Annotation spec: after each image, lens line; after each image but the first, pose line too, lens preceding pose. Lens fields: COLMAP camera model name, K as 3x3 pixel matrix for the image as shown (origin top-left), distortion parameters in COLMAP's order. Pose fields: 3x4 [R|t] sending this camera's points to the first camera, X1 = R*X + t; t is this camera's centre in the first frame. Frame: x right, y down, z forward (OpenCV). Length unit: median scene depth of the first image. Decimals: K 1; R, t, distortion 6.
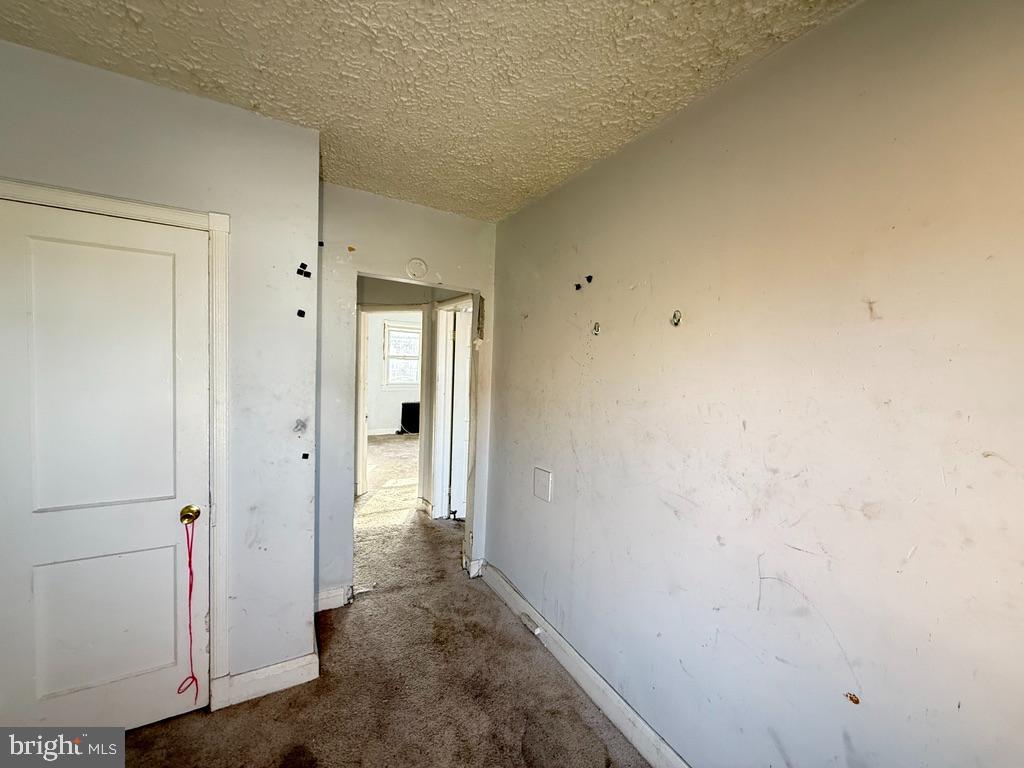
lens RADIAL K [[409.0, 0, 513.3], [0, 409.0, 382.5], [0, 0, 1]] dist [-0.004166, -0.000291]
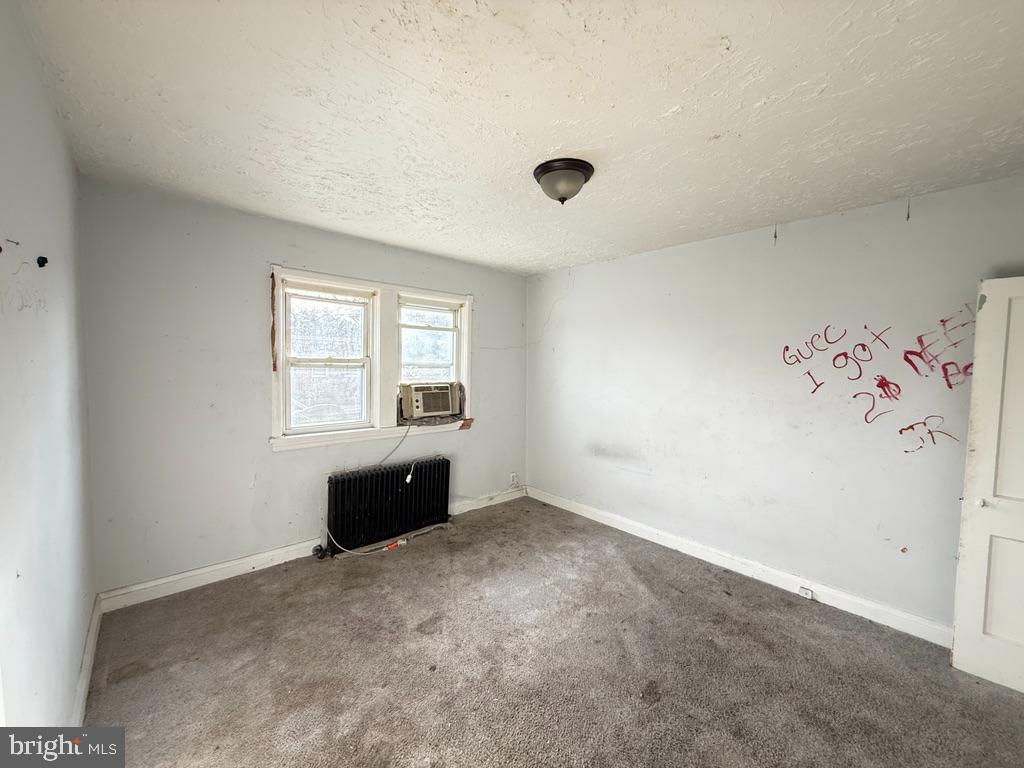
lens RADIAL K [[409.0, 0, 512.6], [0, 409.0, 378.7], [0, 0, 1]] dist [-0.004166, -0.000291]
pose [[0.978849, -0.032881, 0.201923, -0.174443], [0.035641, 0.999314, -0.010048, -0.035834], [-0.201454, 0.017032, 0.979350, 0.576825]]
